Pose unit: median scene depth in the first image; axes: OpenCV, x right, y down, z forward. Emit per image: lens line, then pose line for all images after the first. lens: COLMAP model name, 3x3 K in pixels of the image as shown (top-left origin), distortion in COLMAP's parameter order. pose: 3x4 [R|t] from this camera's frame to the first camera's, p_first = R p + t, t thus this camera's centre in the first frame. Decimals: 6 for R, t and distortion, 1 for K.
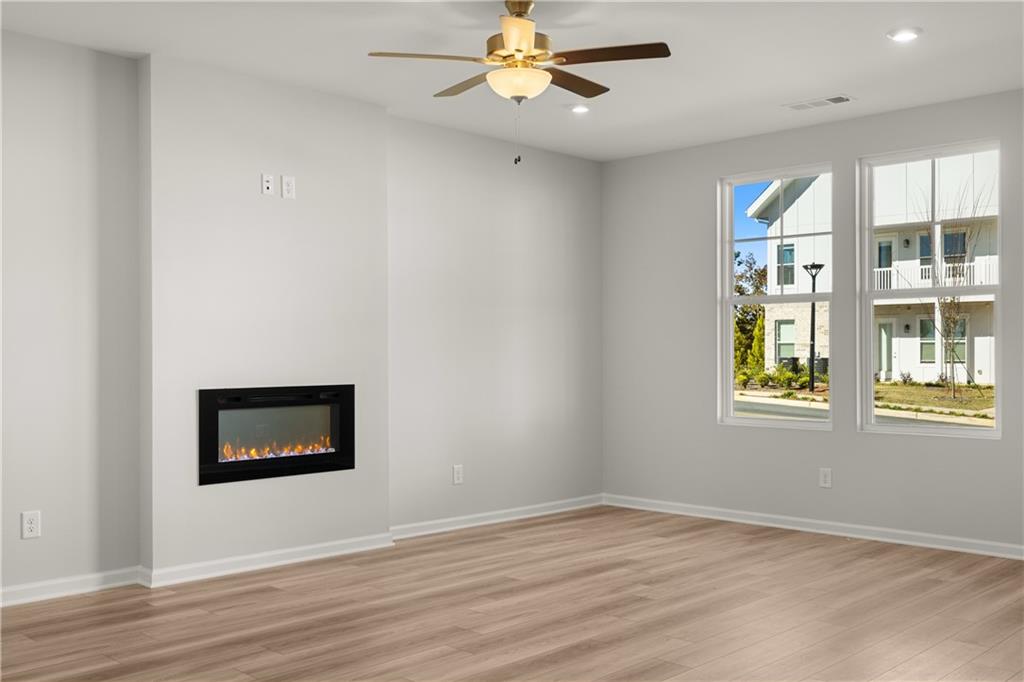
lens RADIAL K [[1025.0, 0, 511.8], [0, 1025.0, 342.6], [0, 0, 1]] dist [0.017305, 0.000000]
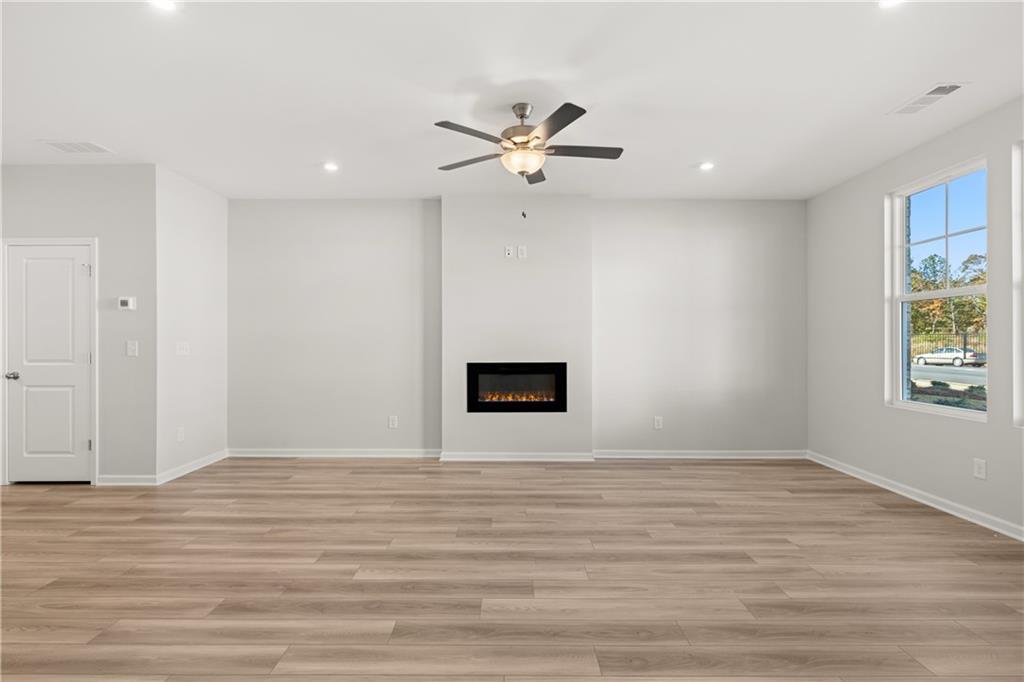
lens RADIAL K [[498.3, 0, 511.4], [0, 498.3, 342.9], [0, 0, 1]] dist [-0.001988, 0.000984]
pose [[0.684436, 0.001262, -0.729072, 0.394461], [0.007025, 0.999941, 0.008325, 0.000799], [0.729039, -0.010820, 0.684386, 0.376040]]
